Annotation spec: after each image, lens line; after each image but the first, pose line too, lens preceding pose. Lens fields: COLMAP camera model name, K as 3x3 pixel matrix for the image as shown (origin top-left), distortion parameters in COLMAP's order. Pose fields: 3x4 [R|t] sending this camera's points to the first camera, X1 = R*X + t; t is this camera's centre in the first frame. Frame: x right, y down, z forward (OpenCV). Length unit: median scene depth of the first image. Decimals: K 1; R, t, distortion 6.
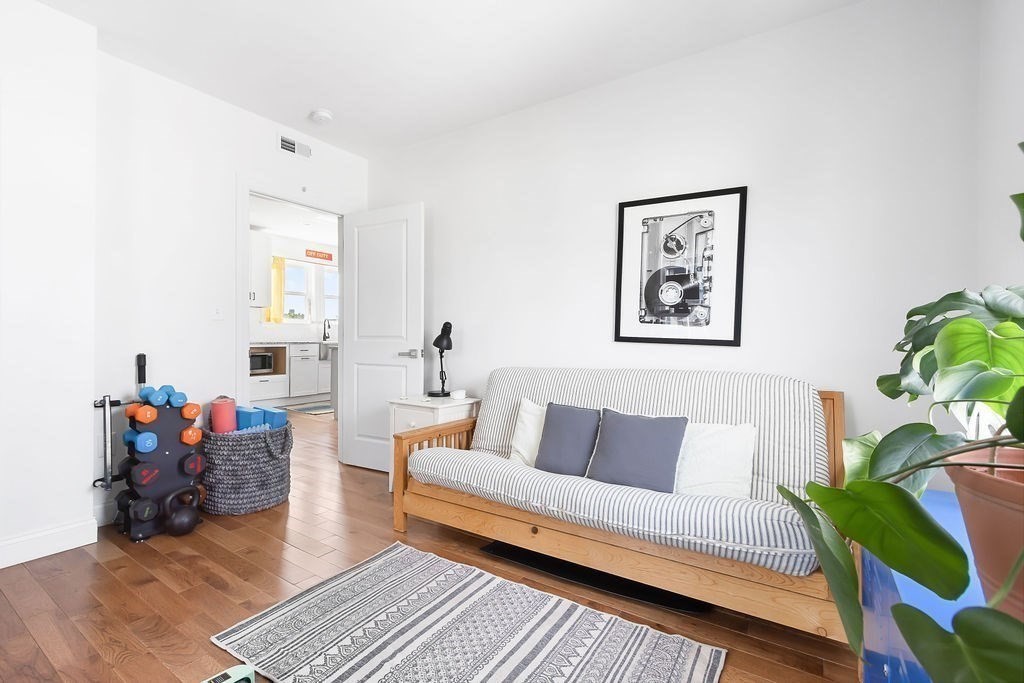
lens RADIAL K [[467.9, 0, 500.4], [0, 467.9, 347.4], [0, 0, 1]] dist [0.001384, -0.000111]
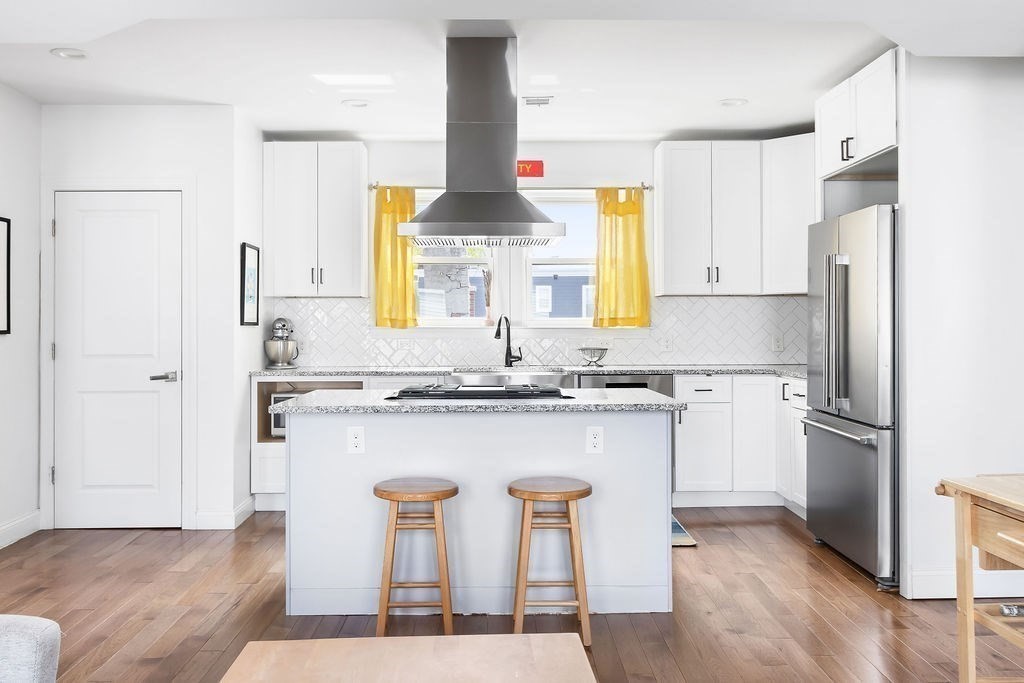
lens RADIAL K [[872.6, 0, 498.8], [0, 872.6, 319.3], [0, 0, 1]] dist [0.009369, 0.004086]
pose [[0.577120, -0.019557, -0.816425, 0.295271], [-0.012648, 0.999379, -0.032880, -0.034490], [0.816561, 0.029302, 0.576515, 0.593942]]
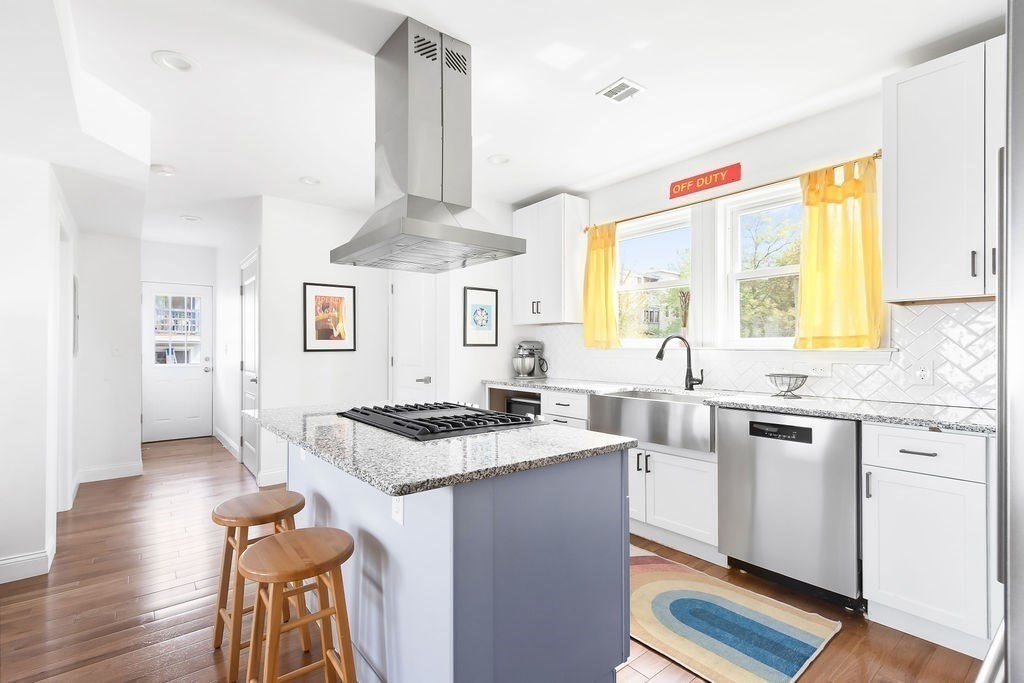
lens RADIAL K [[467.9, 0, 500.4], [0, 467.9, 347.4], [0, 0, 1]] dist [0.001384, -0.000111]
pose [[-0.306575, -0.011765, -0.951774, 0.067124], [-0.028910, 0.999577, -0.003044, -0.049654], [0.951407, 0.026583, -0.306785, 1.073743]]
